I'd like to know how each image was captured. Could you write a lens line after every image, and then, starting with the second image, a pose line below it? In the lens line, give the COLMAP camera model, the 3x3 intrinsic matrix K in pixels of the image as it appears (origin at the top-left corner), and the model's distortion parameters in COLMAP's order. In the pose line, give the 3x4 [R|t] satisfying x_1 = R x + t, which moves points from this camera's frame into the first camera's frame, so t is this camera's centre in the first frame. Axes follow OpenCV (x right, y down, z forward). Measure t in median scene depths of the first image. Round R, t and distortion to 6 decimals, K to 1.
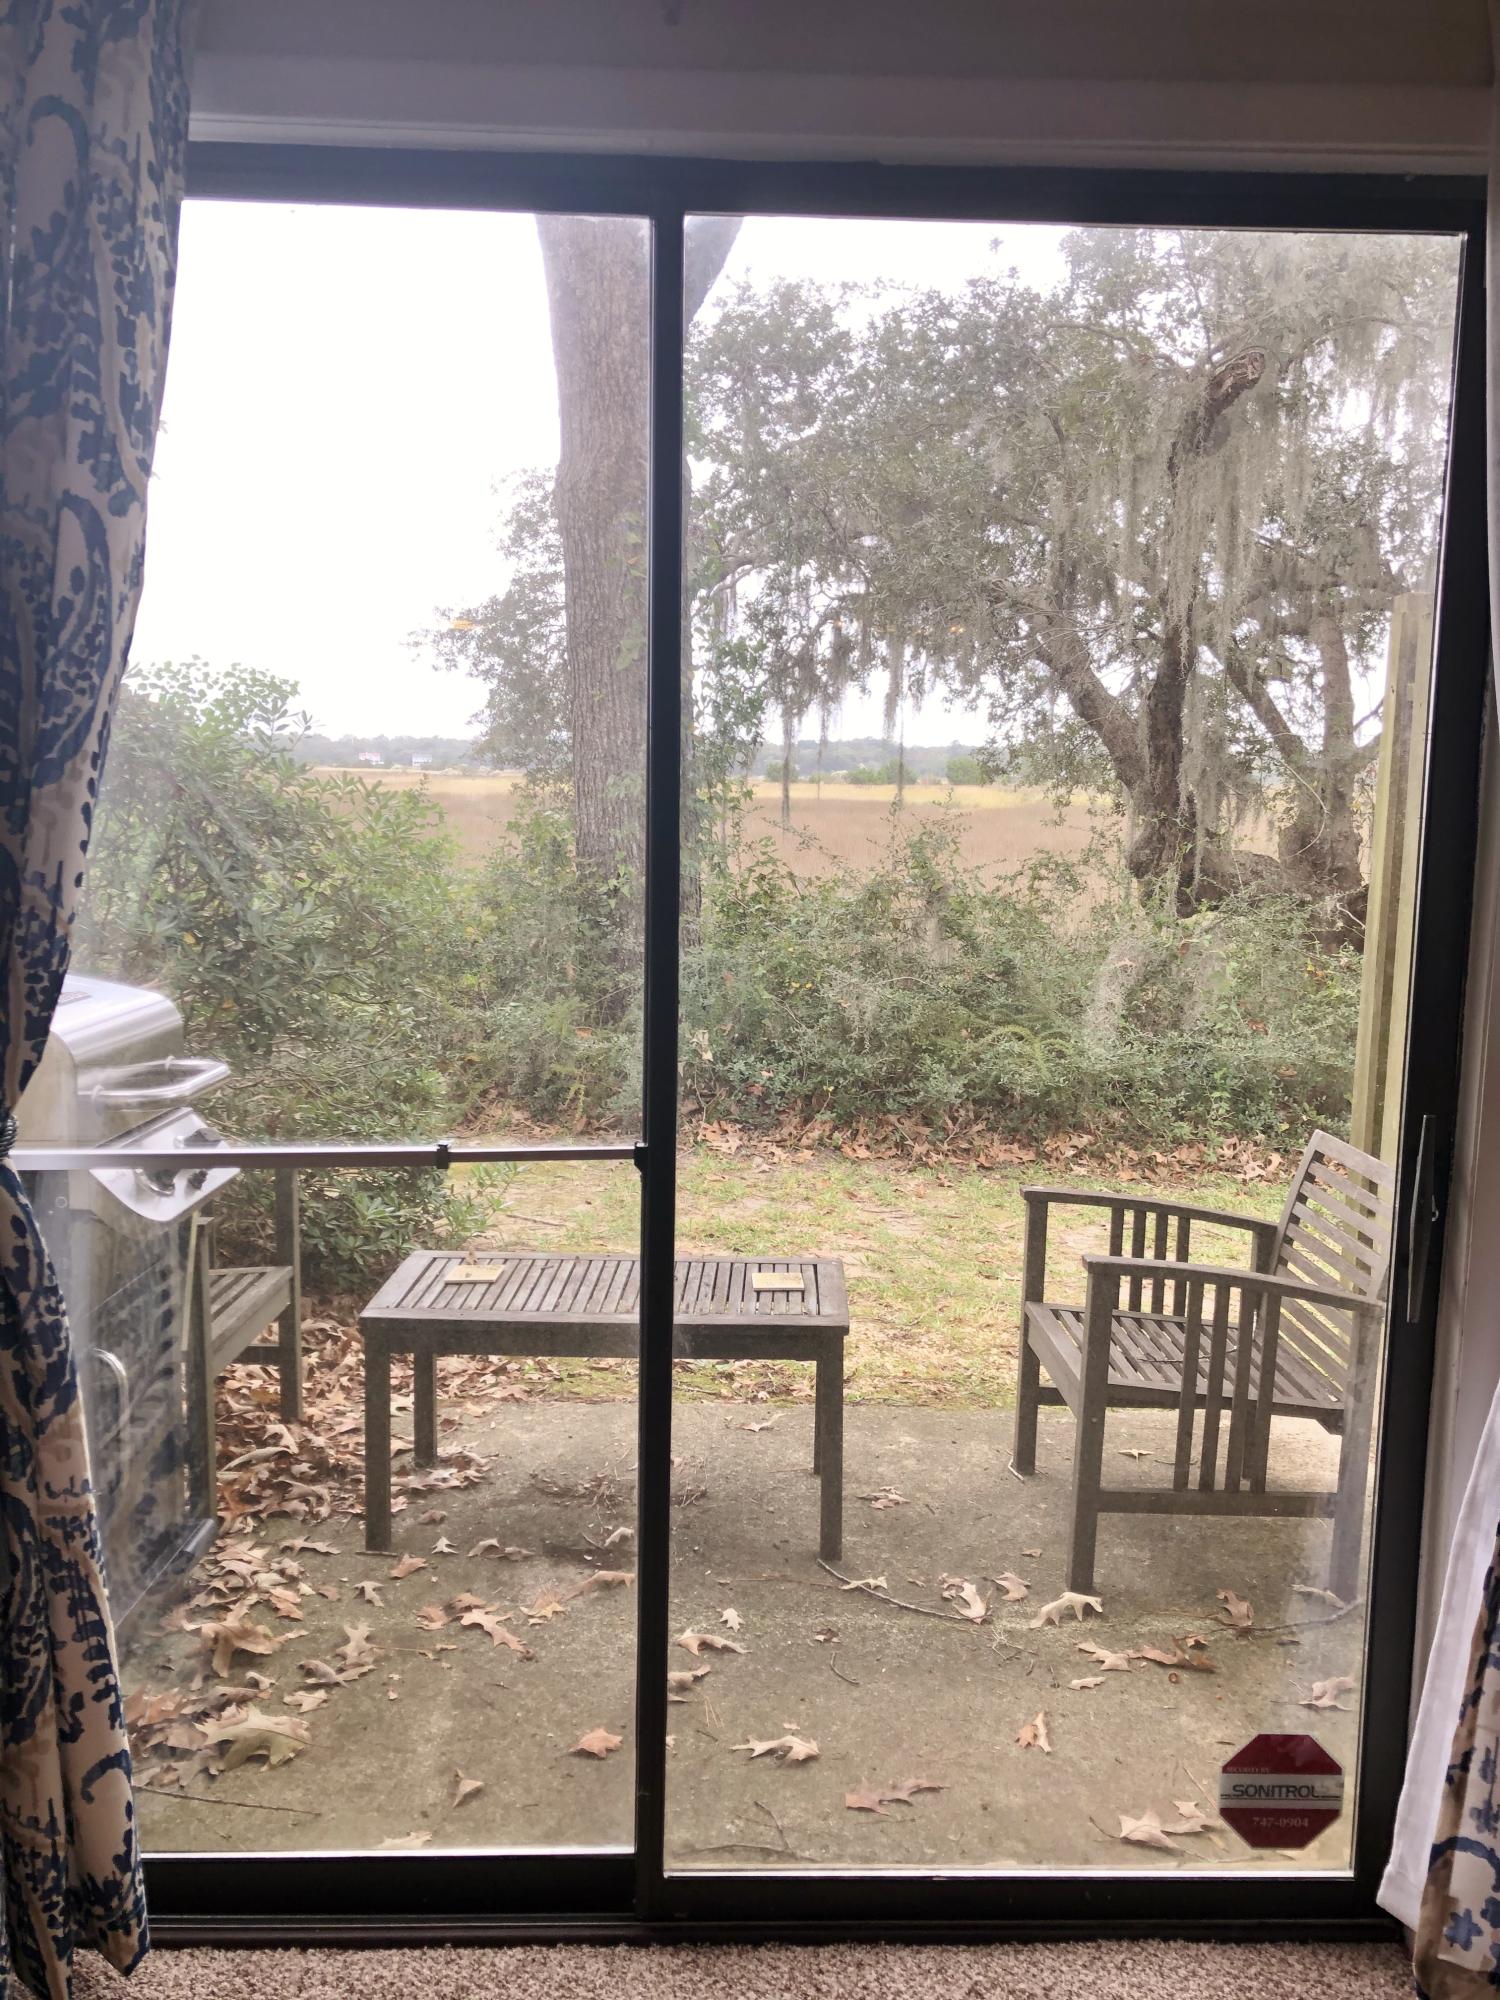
lens RADIAL K [[1625.7, 0, 750.0], [0, 1625.7, 1000.0], [0, 0, 1]] dist [0.070658, -0.110613]
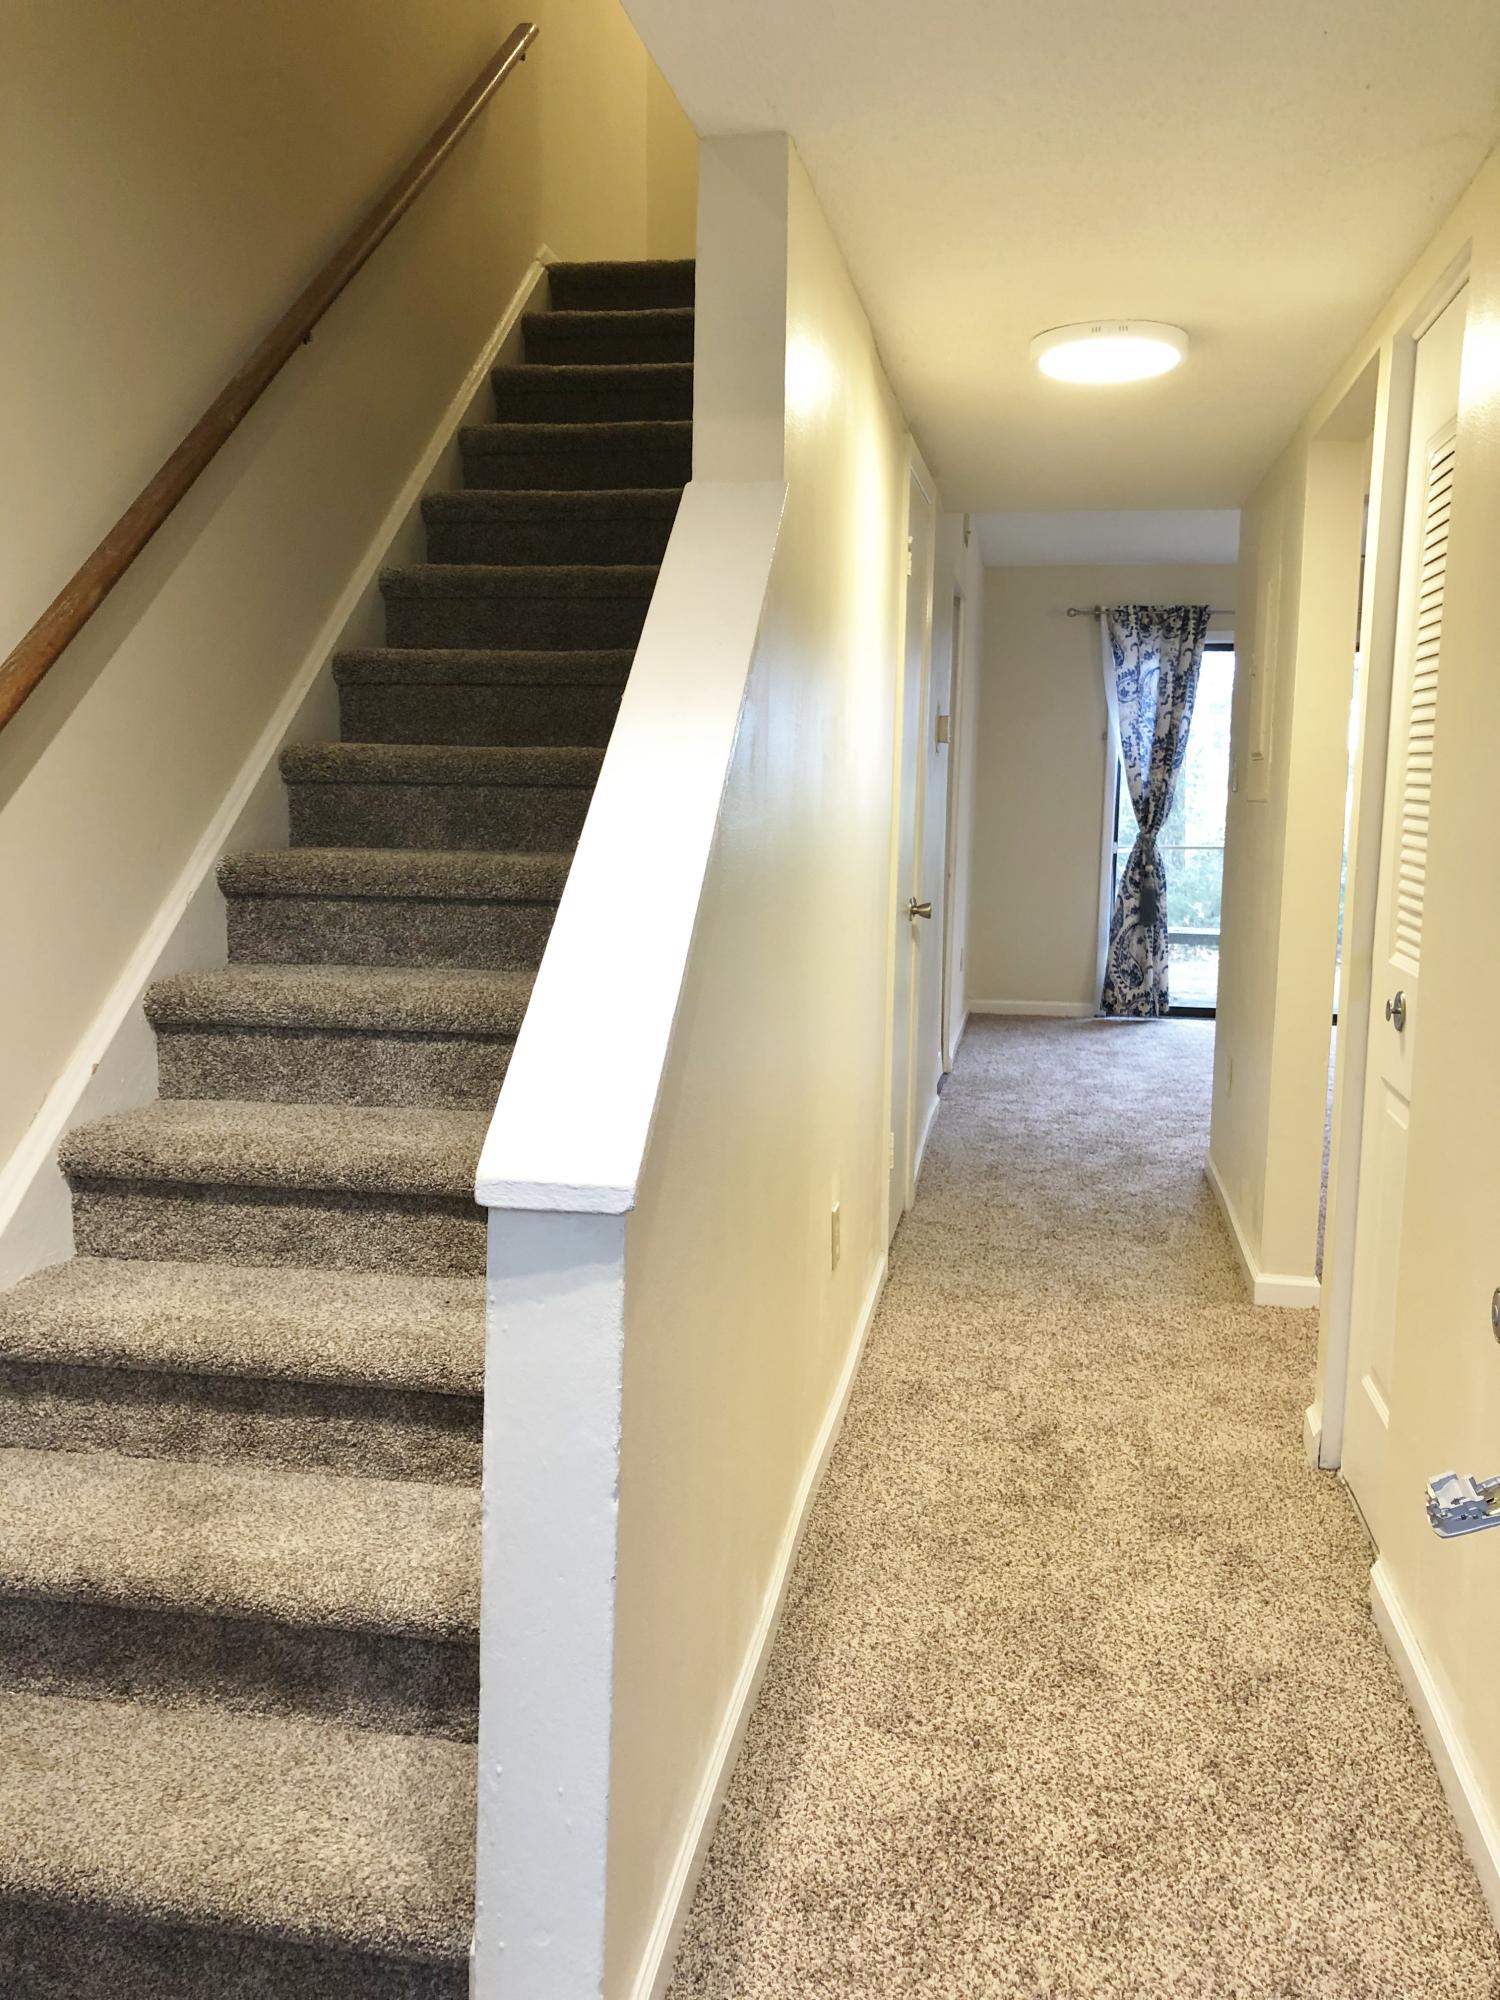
lens RADIAL K [[1638.9, 0, 750.0], [0, 1638.9, 1000.0], [0, 0, 1]] dist [0.136934, -0.466936]
pose [[0.977319, 0.020640, -0.210765, -0.587575], [-0.023820, 0.999637, -0.012560, 0.678363], [0.210430, 0.017295, 0.977456, -4.269102]]
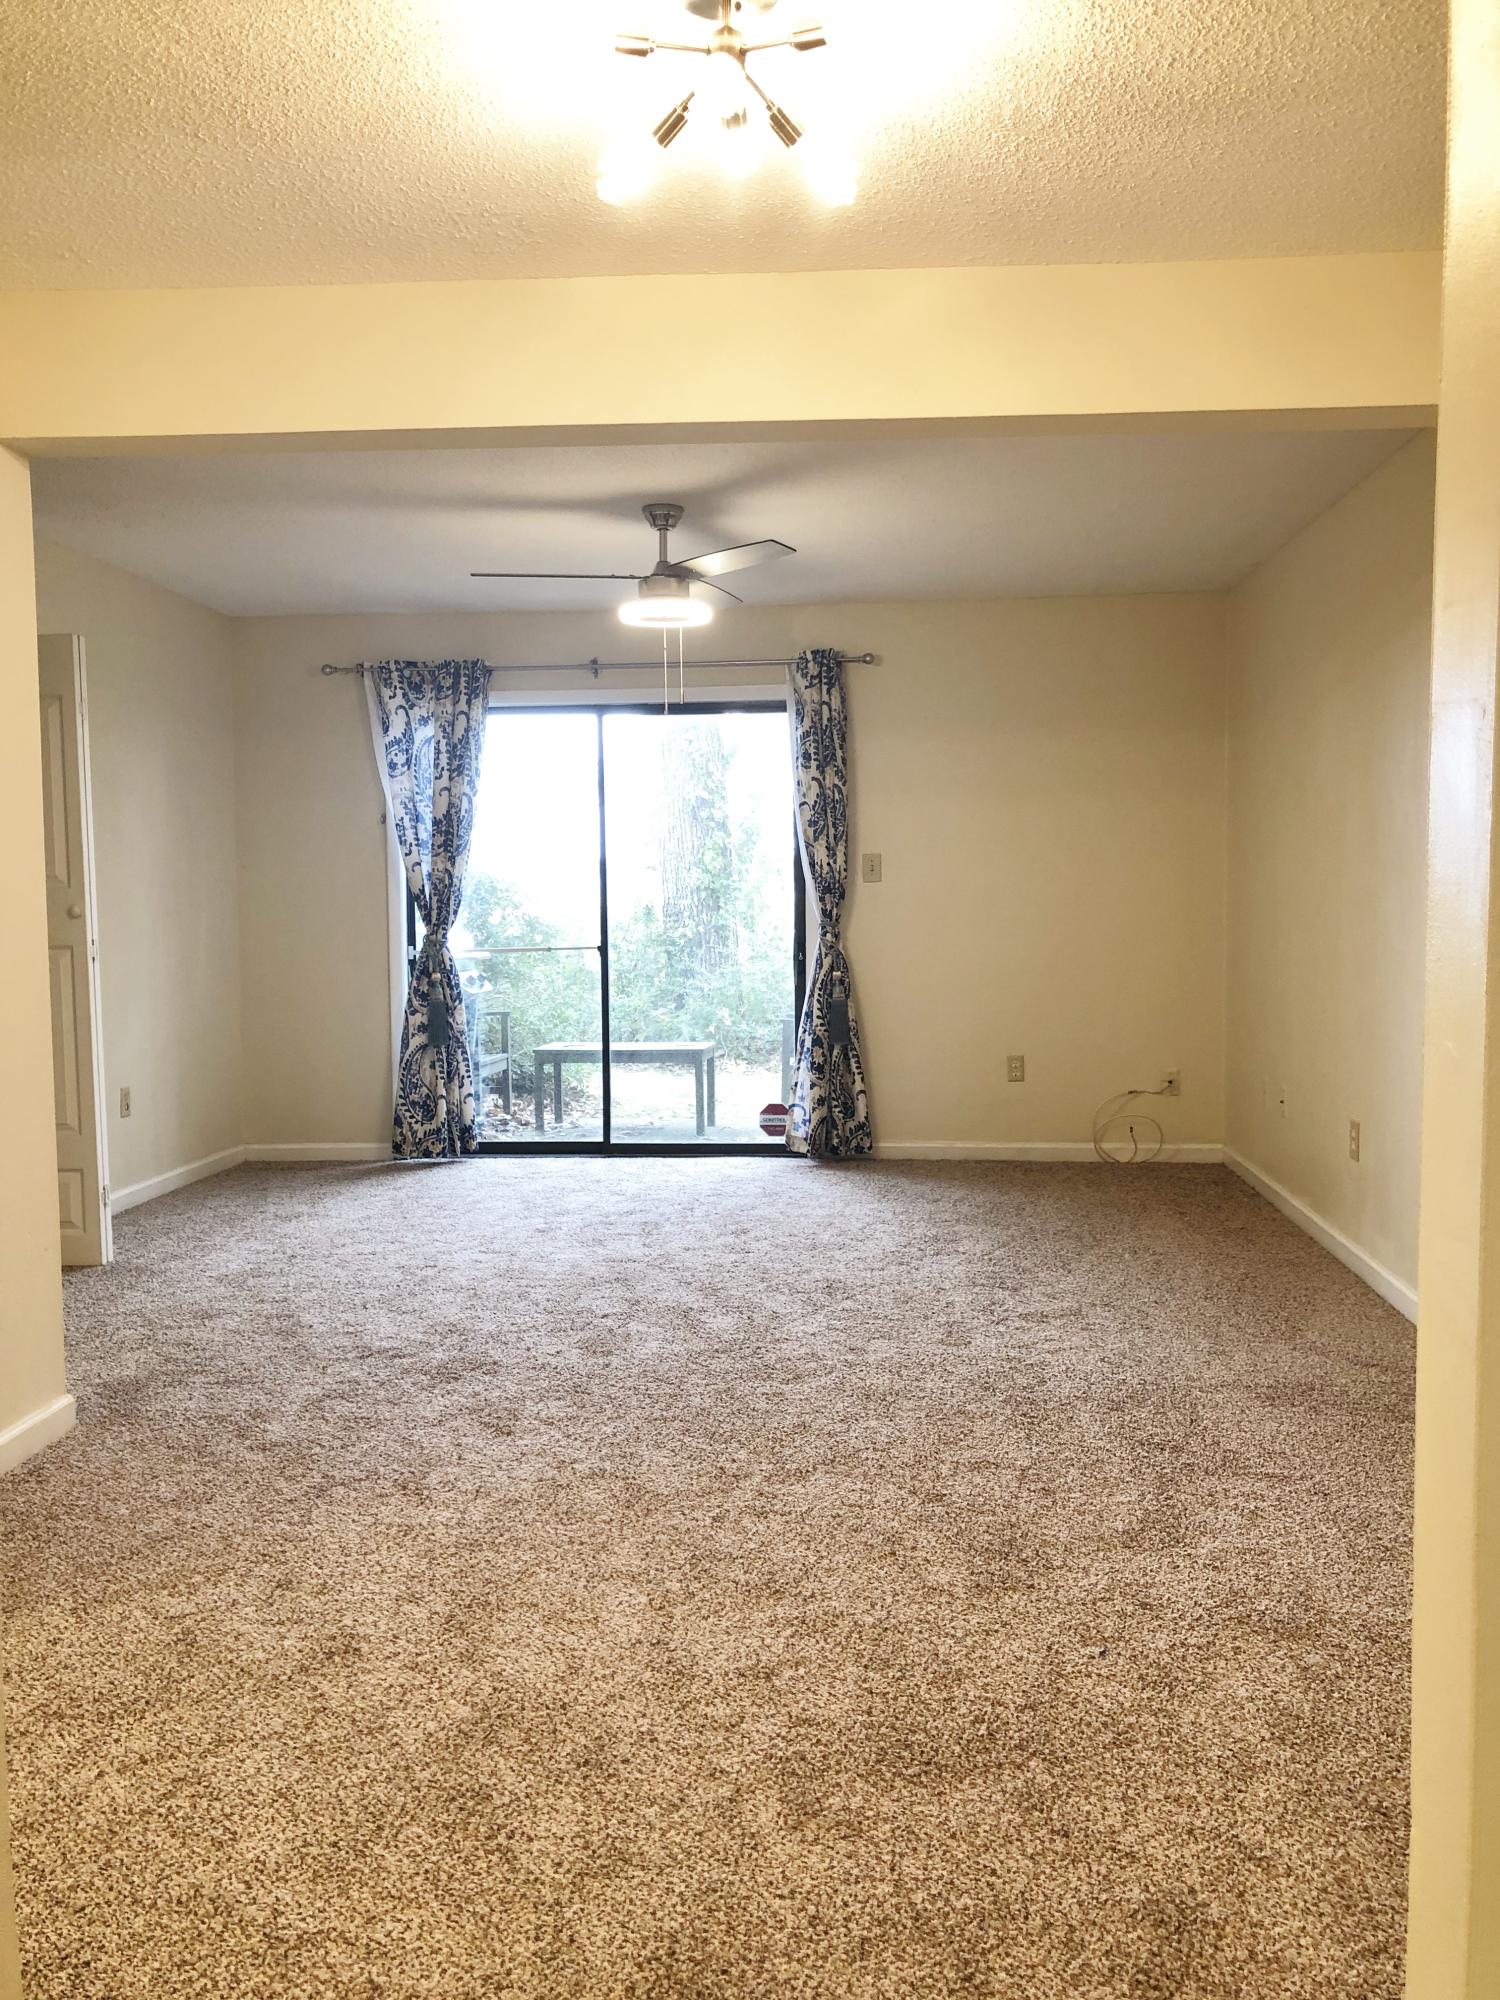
lens RADIAL K [[1638.9, 0, 750.0], [0, 1638.9, 1000.0], [0, 0, 1]] dist [0.136934, -0.466936]
pose [[0.993428, -0.023586, -0.111999, 0.789243], [0.015782, 0.997418, -0.070061, 0.542797], [0.113362, 0.067833, 0.991235, -3.082826]]
